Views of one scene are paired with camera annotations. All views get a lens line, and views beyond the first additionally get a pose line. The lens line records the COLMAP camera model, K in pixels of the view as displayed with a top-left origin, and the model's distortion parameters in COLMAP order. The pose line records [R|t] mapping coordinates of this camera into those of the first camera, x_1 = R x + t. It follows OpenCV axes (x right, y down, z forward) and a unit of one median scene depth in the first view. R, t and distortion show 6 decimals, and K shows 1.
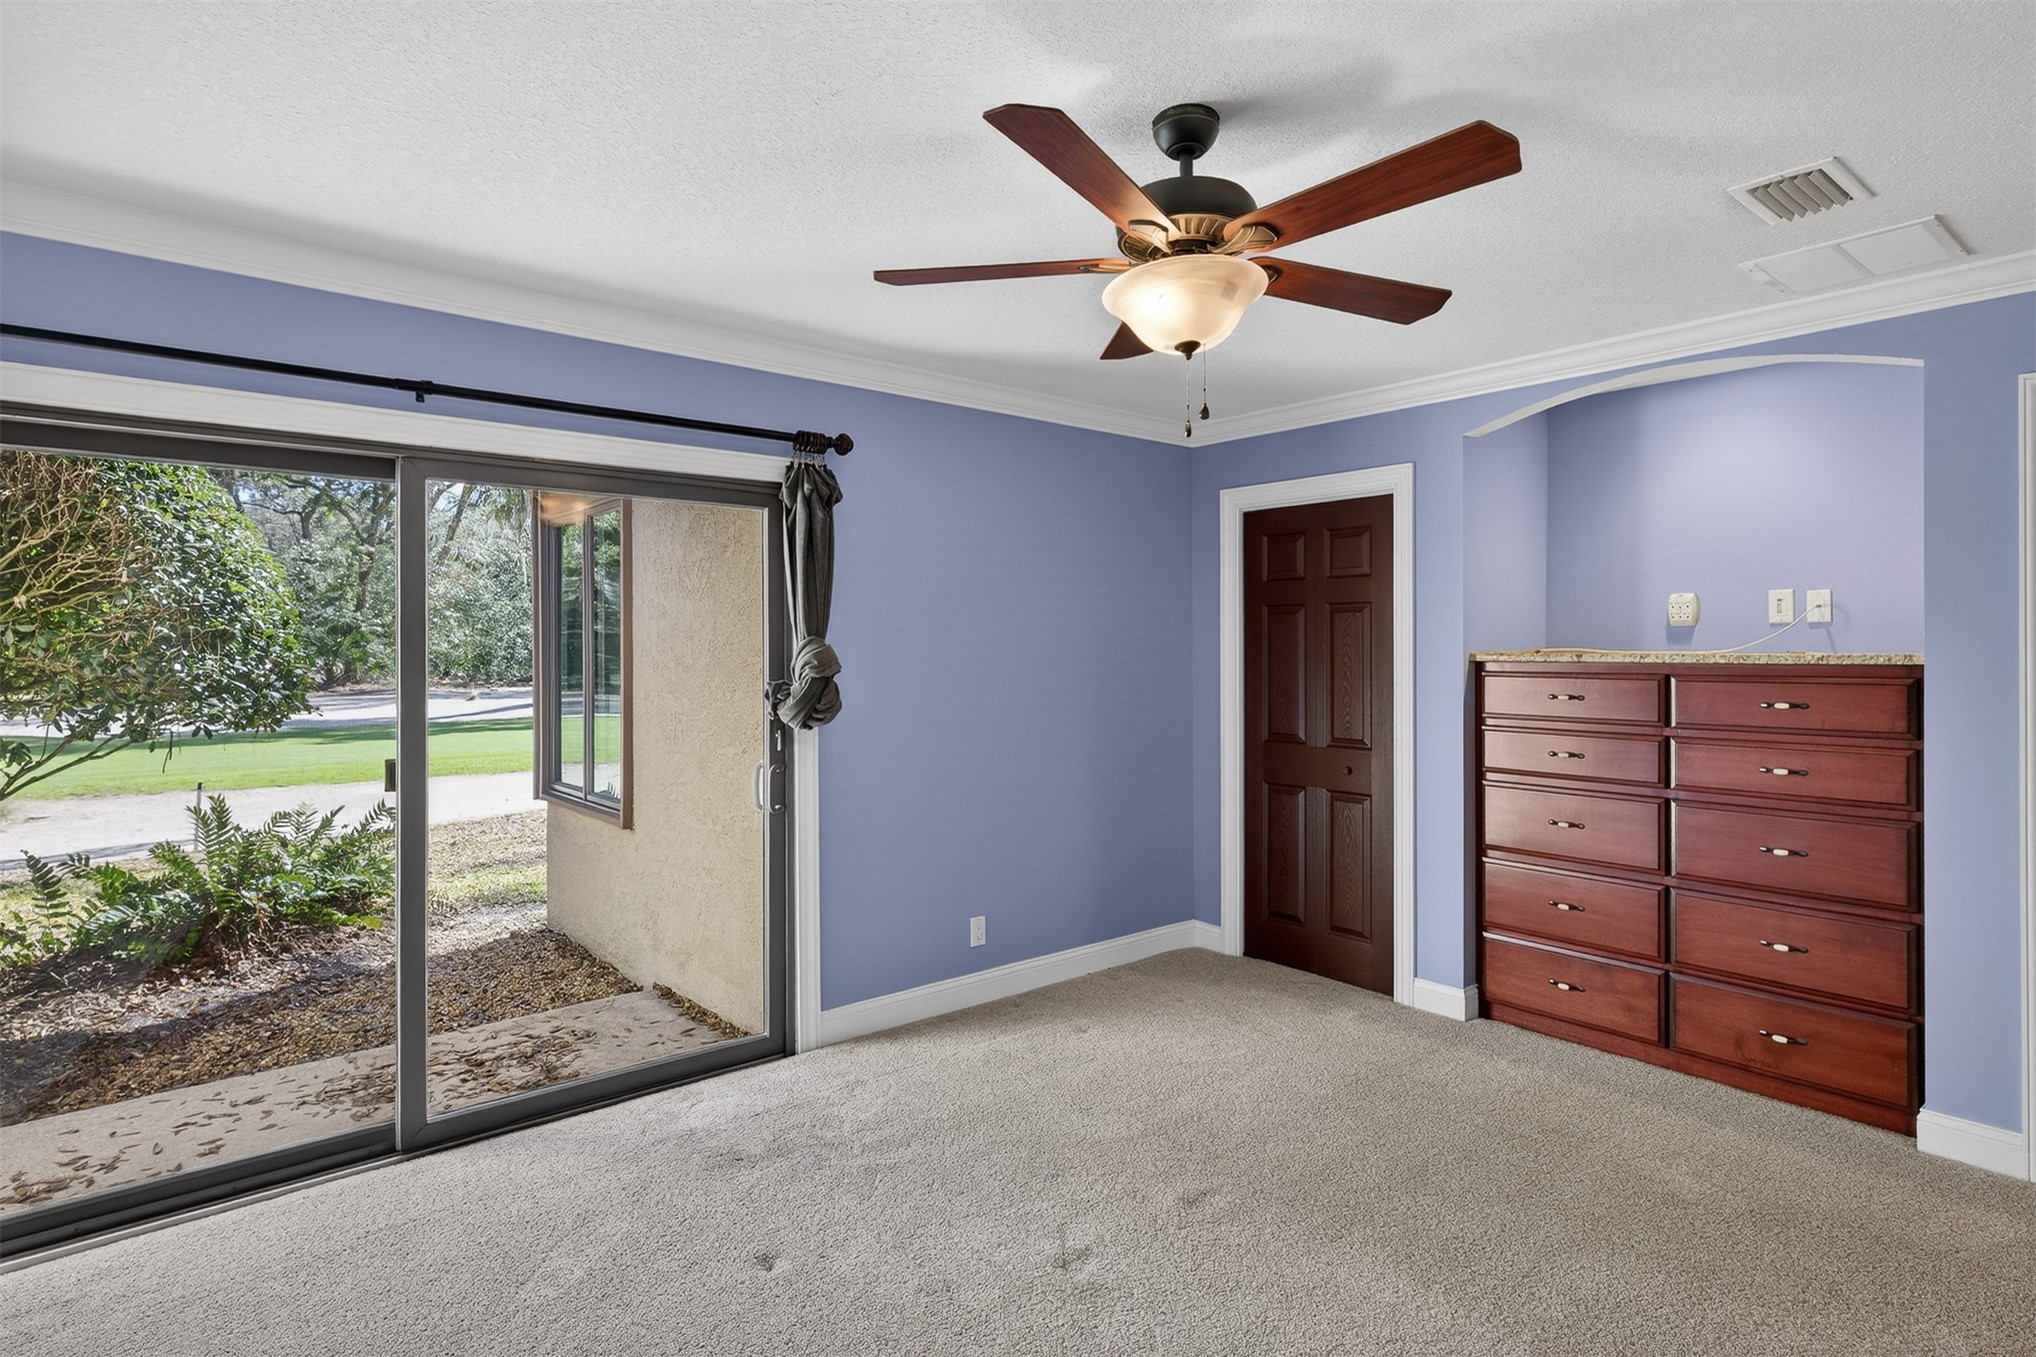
lens RADIAL K [[1050.3, 0, 1034.0], [0, 1050.3, 650.0], [0, 0, 1]] dist [0.001331, 0.000446]
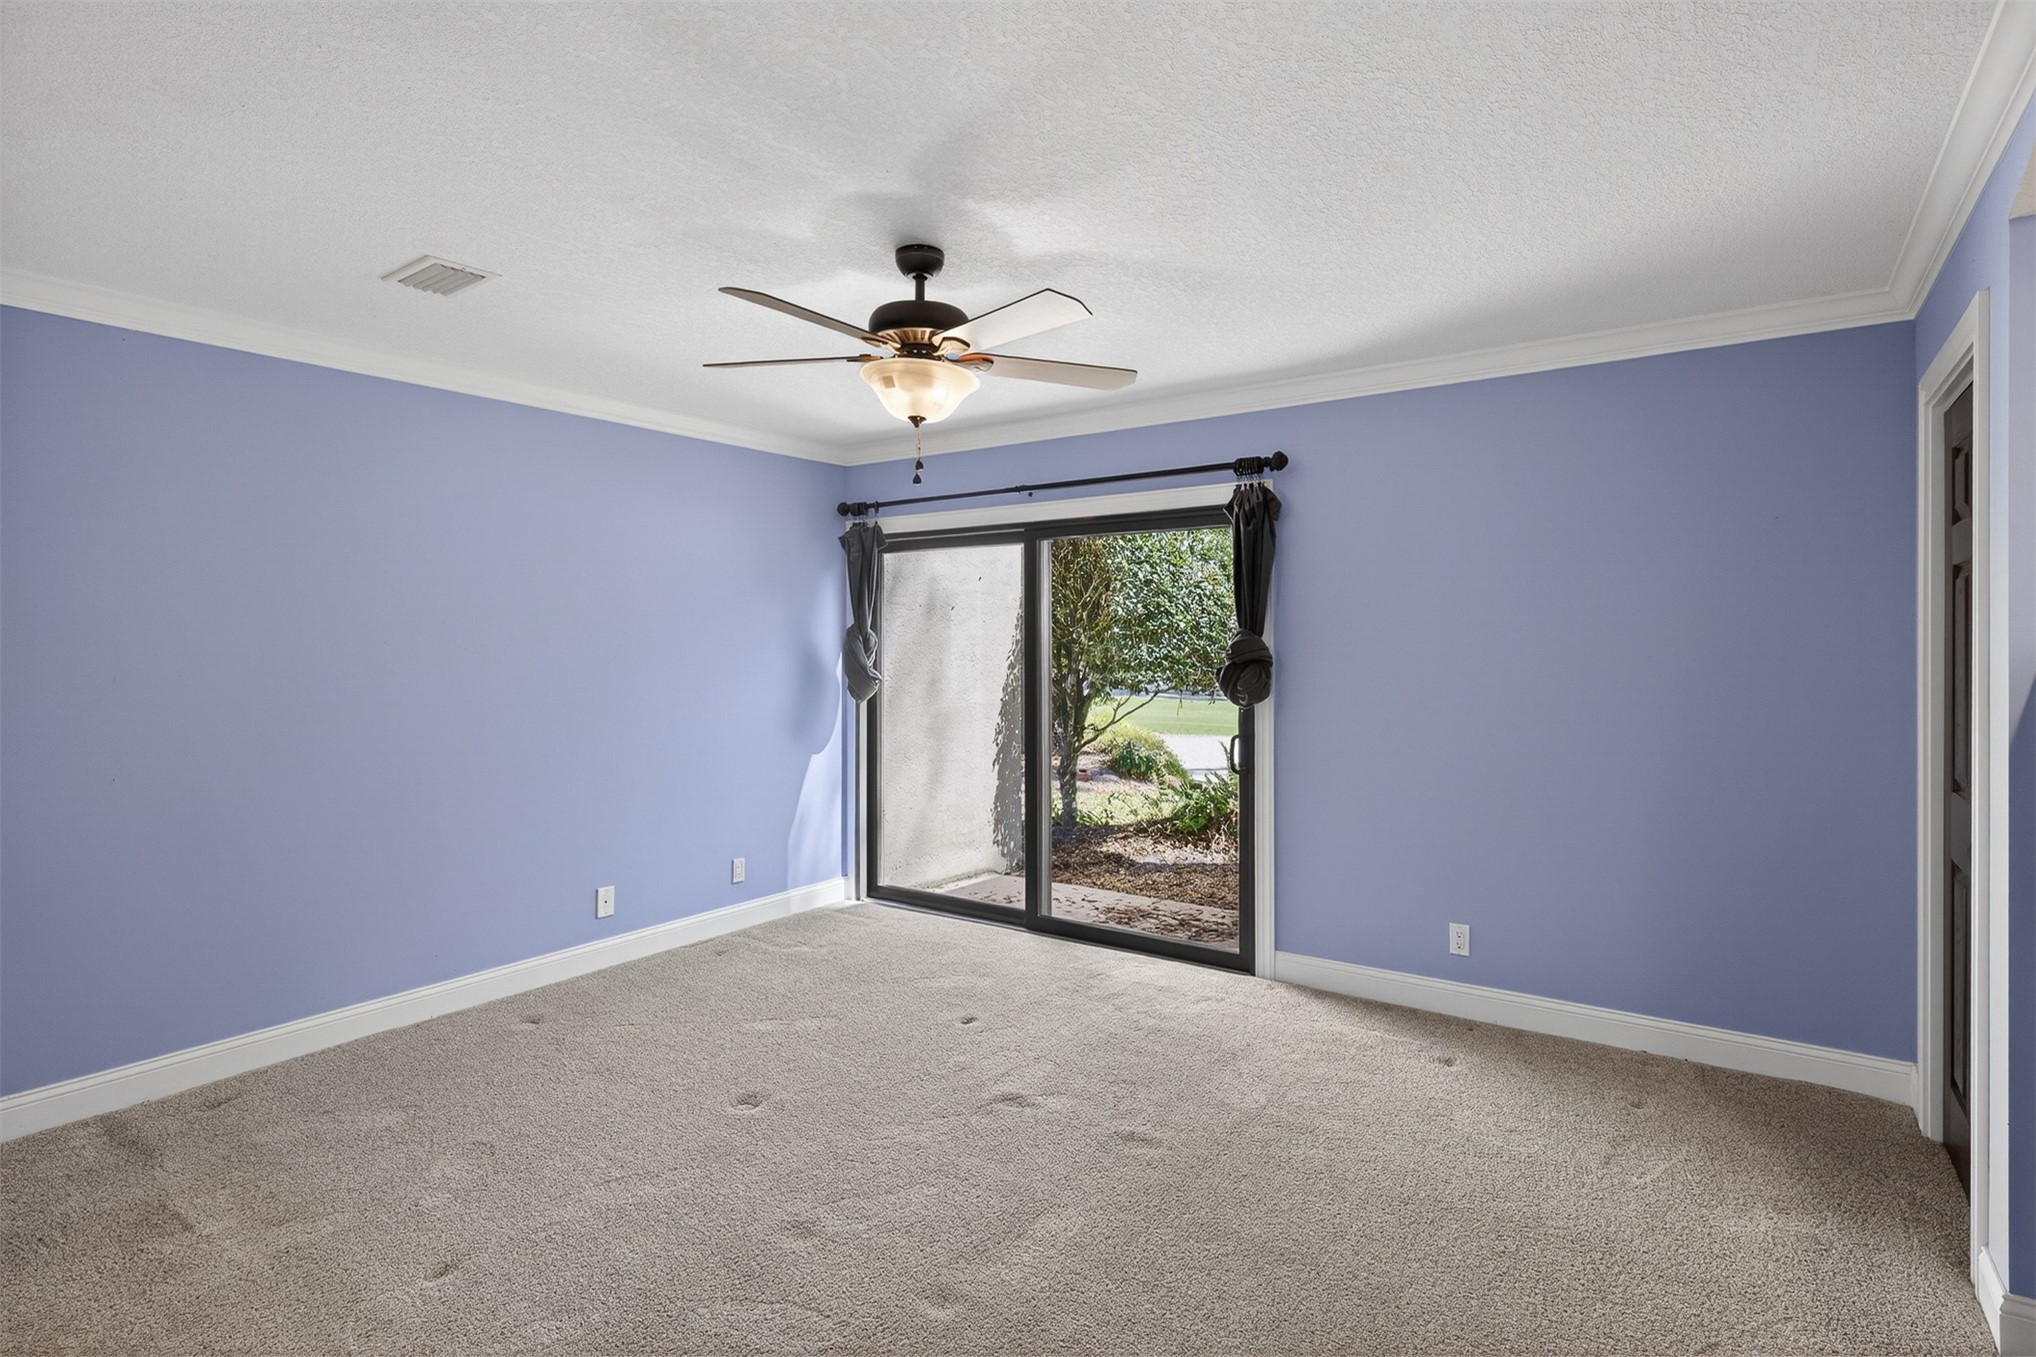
lens RADIAL K [[1050.3, 0, 1034.0], [0, 1050.3, 650.0], [0, 0, 1]] dist [0.001331, 0.000446]
pose [[0.253338, 0.005572, -0.967362, 0.680799], [0.001150, 0.999981, 0.006061, 0.002869], [0.967377, -0.002648, 0.253327, 0.355261]]
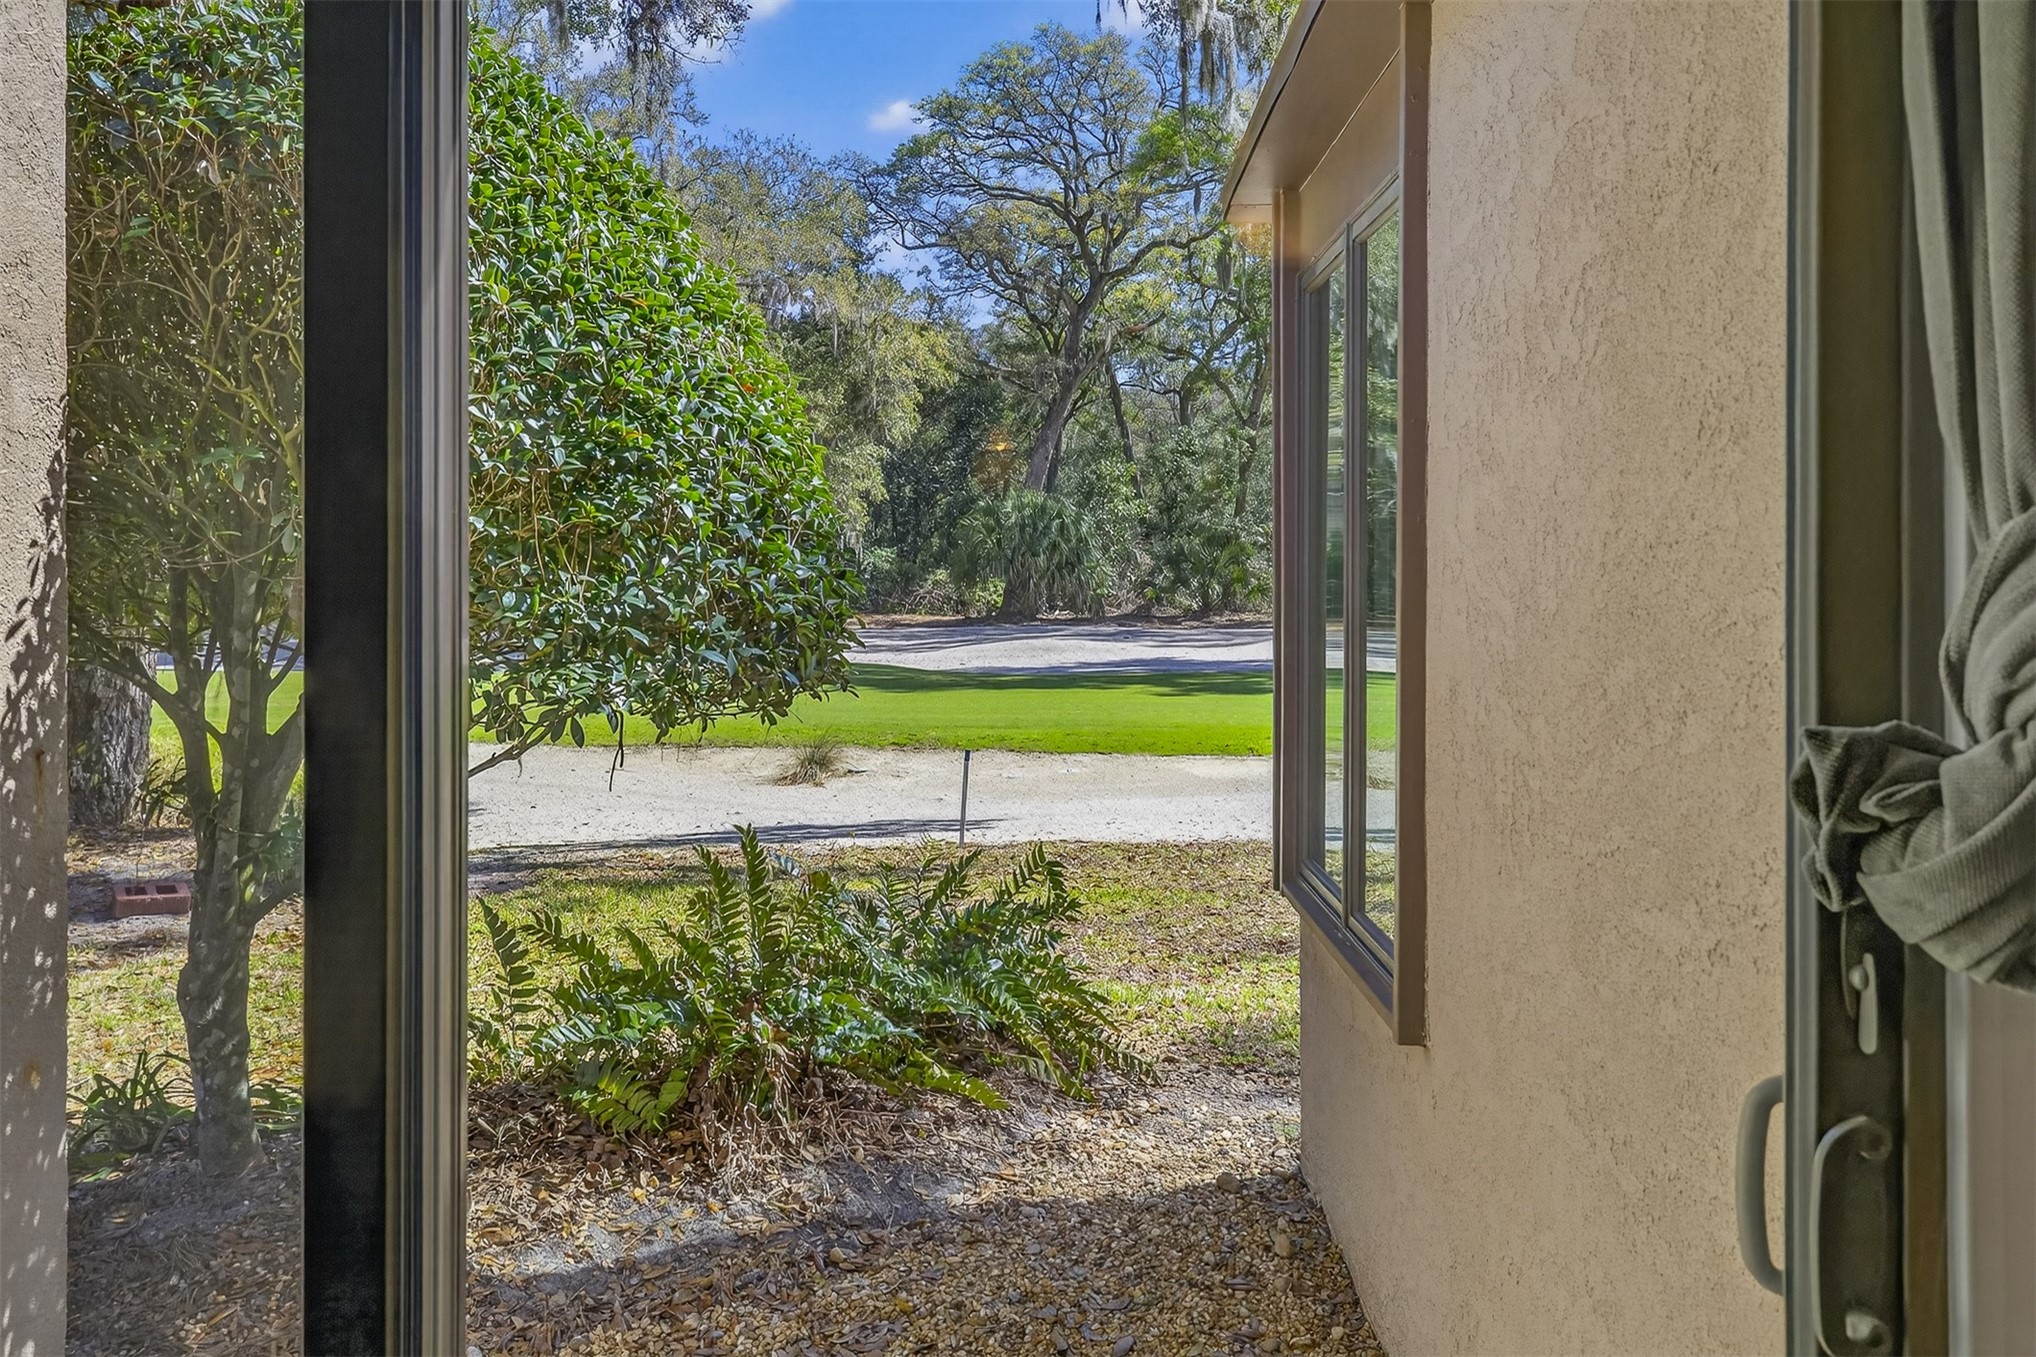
lens RADIAL K [[1583.1, 0, 1013.7], [0, 1583.1, 571.8], [0, 0, 1]] dist [0.007675, 0.001660]
pose [[0.748862, 0.004617, -0.662710, -0.126062], [-0.003307, 0.999989, 0.003229, 0.000505], [0.662717, -0.000226, 0.748870, 0.508790]]
